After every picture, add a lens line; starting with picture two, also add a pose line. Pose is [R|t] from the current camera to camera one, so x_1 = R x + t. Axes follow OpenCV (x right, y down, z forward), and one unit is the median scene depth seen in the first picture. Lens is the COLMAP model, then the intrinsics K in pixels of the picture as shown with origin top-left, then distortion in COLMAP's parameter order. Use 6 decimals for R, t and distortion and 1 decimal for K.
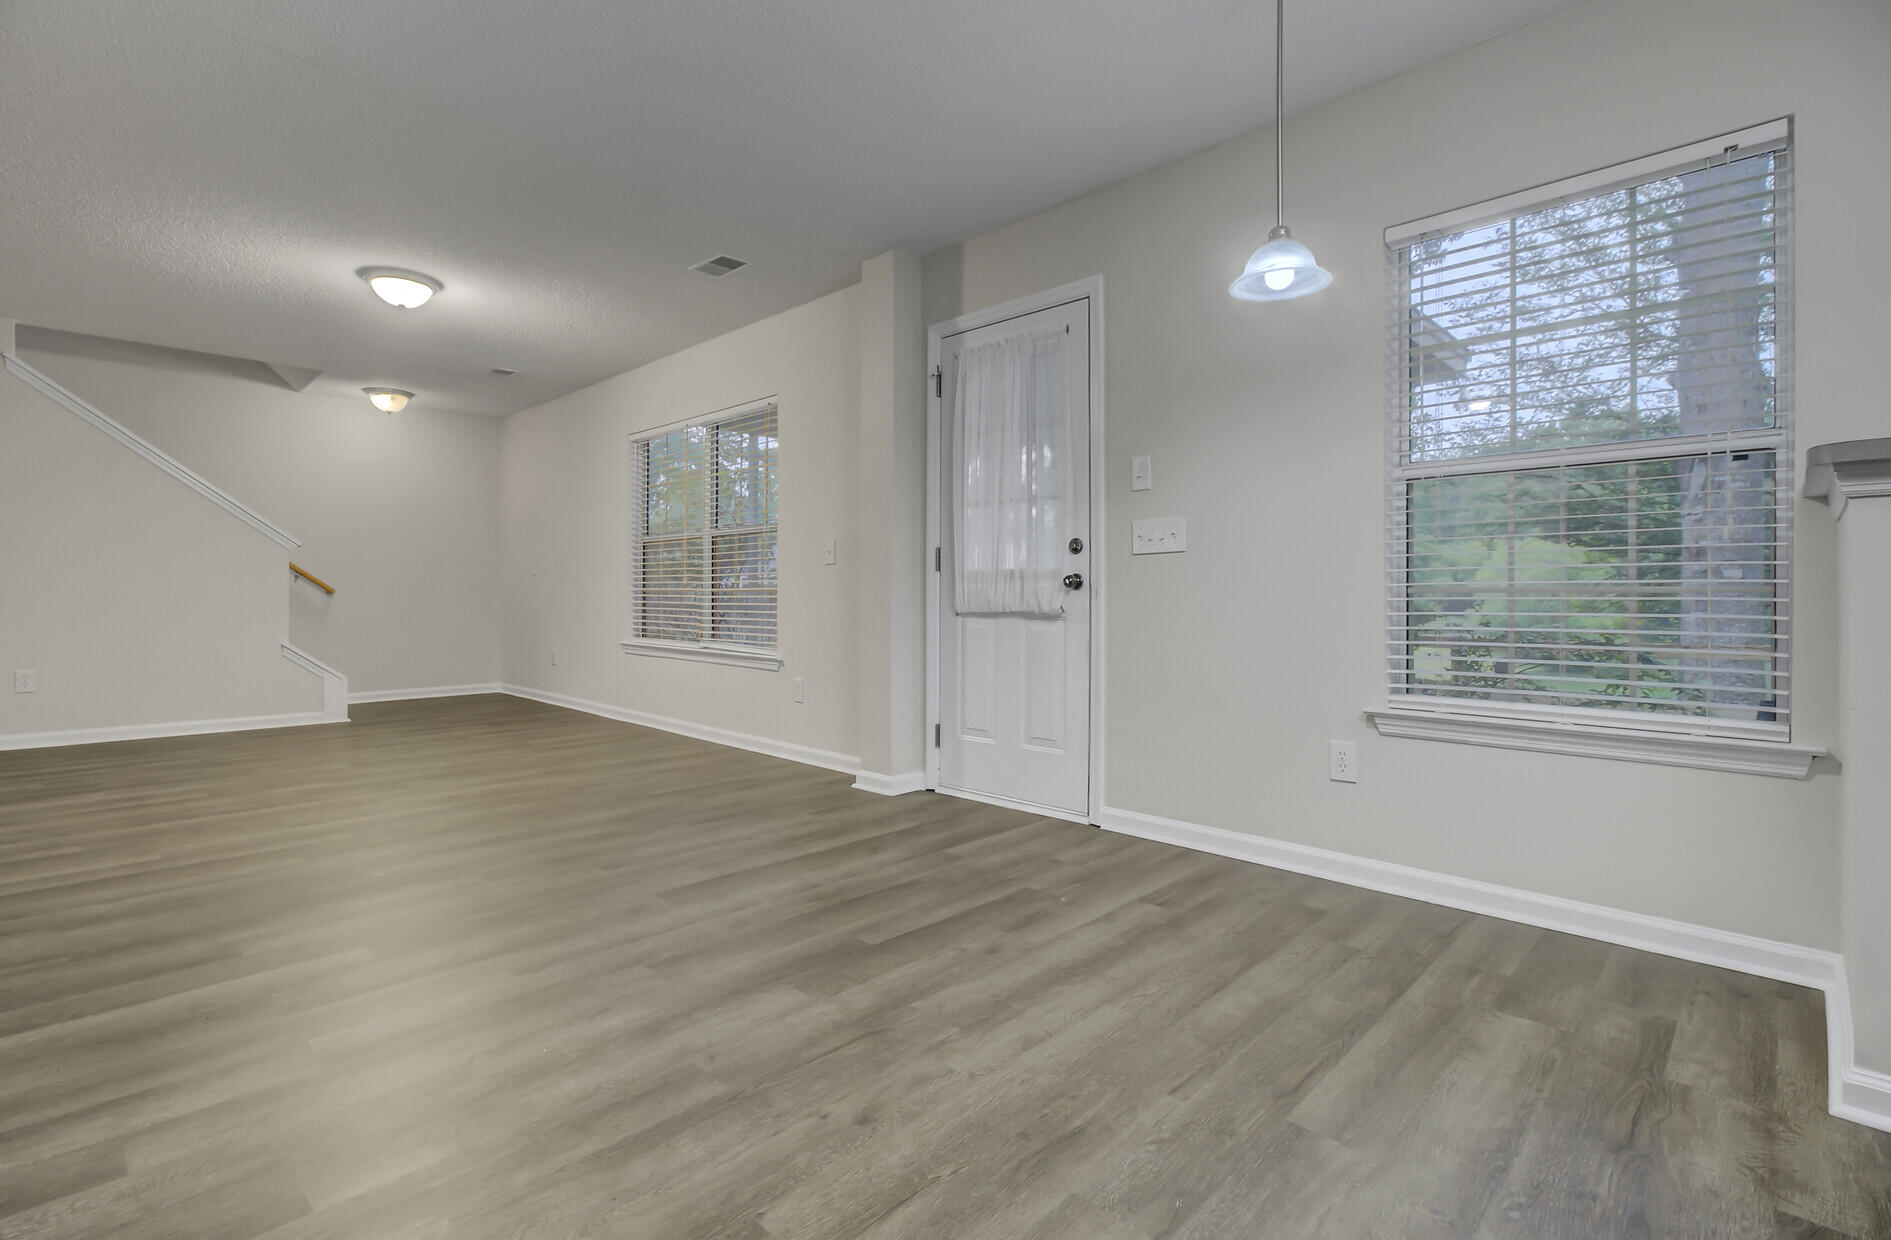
lens RADIAL K [[868.5, 0, 939.5], [0, 868.5, 597.0], [0, 0, 1]] dist [-0.010882, 0.005311]
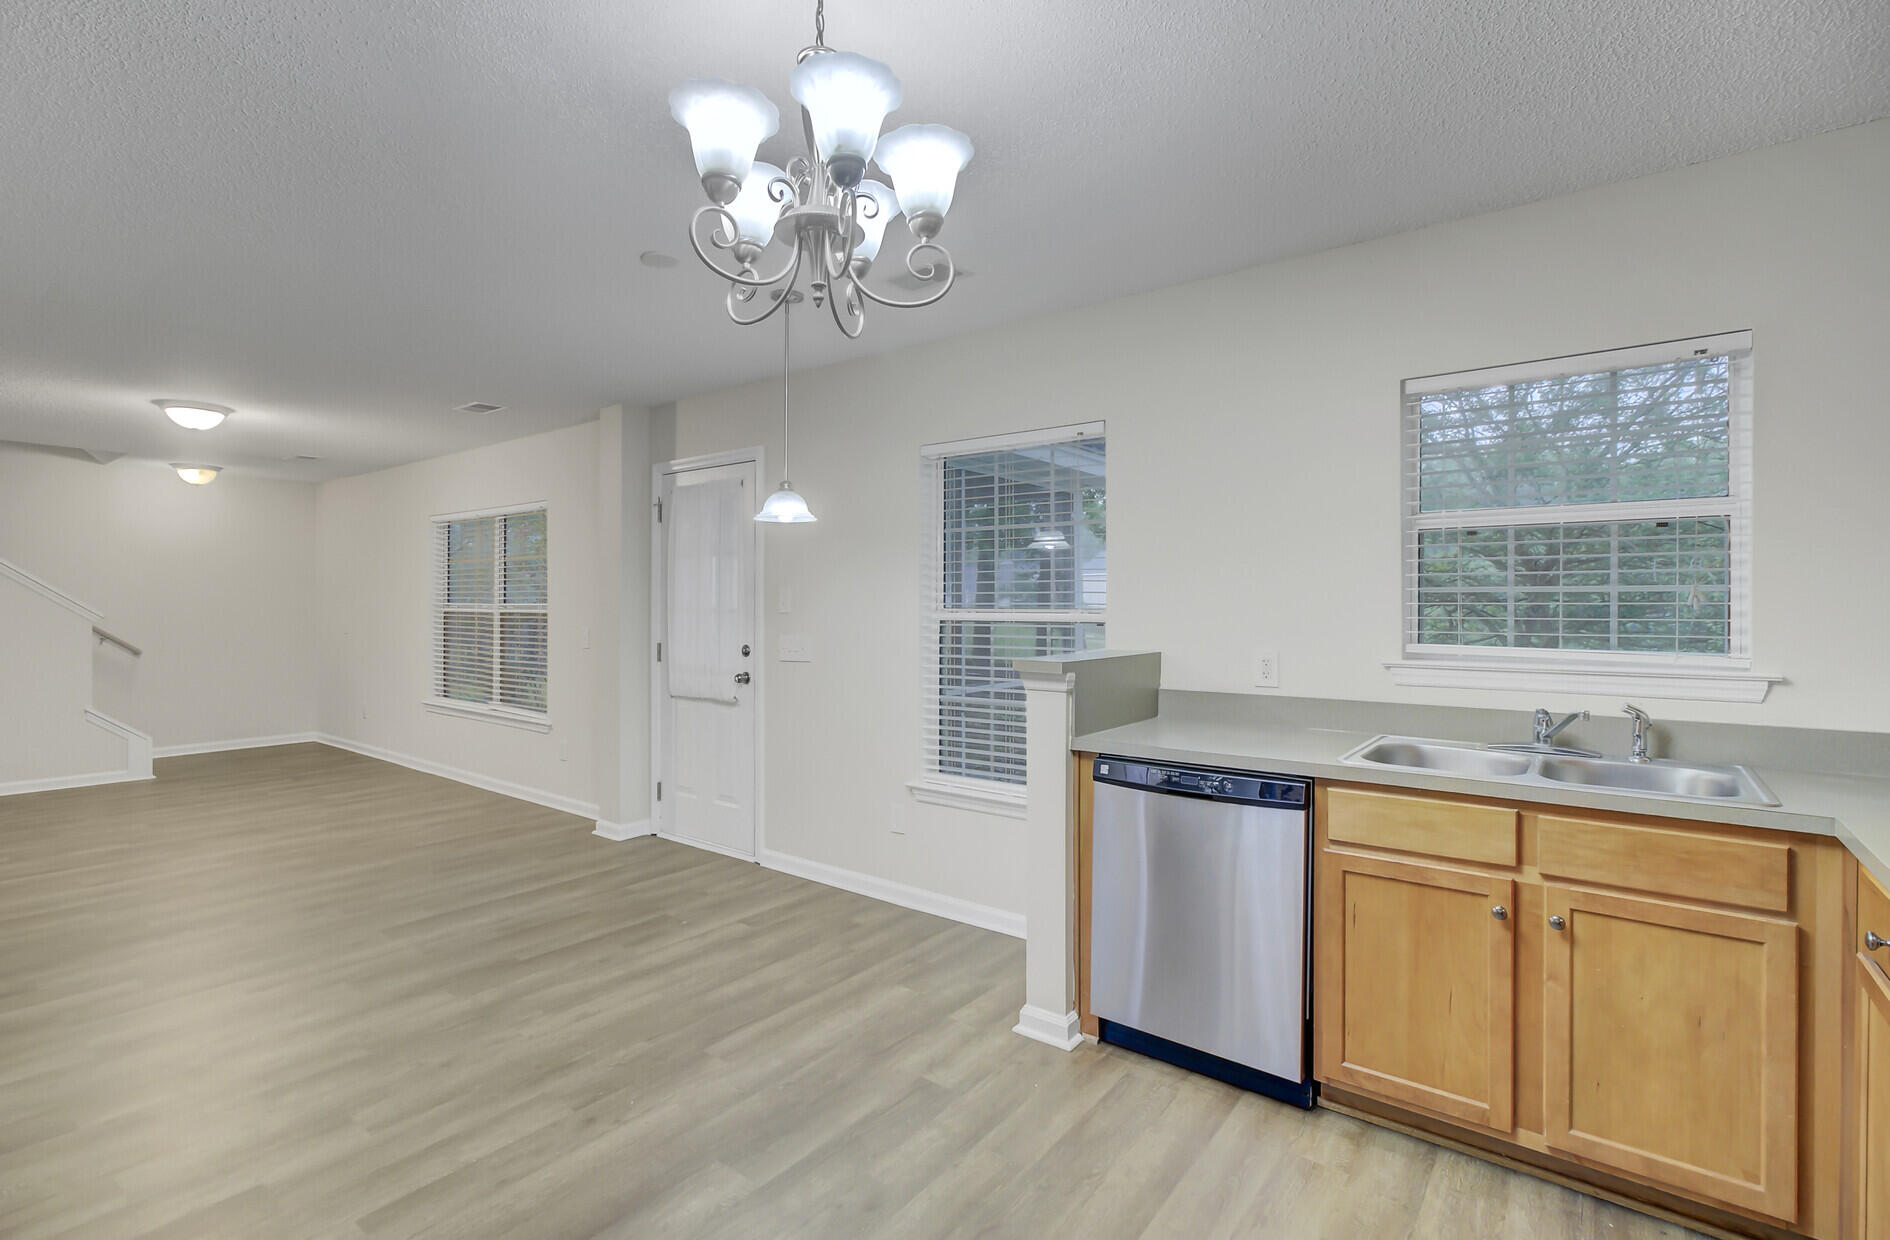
lens RADIAL K [[868.0, 0, 931.4], [0, 868.0, 610.3], [0, 0, 1]] dist [-0.010882, 0.005311]
pose [[0.993072, -0.000113, 0.117510, 0.306791], [-0.000255, 0.999995, 0.003117, -0.135236], [-0.117510, -0.003126, 0.993067, -0.367468]]
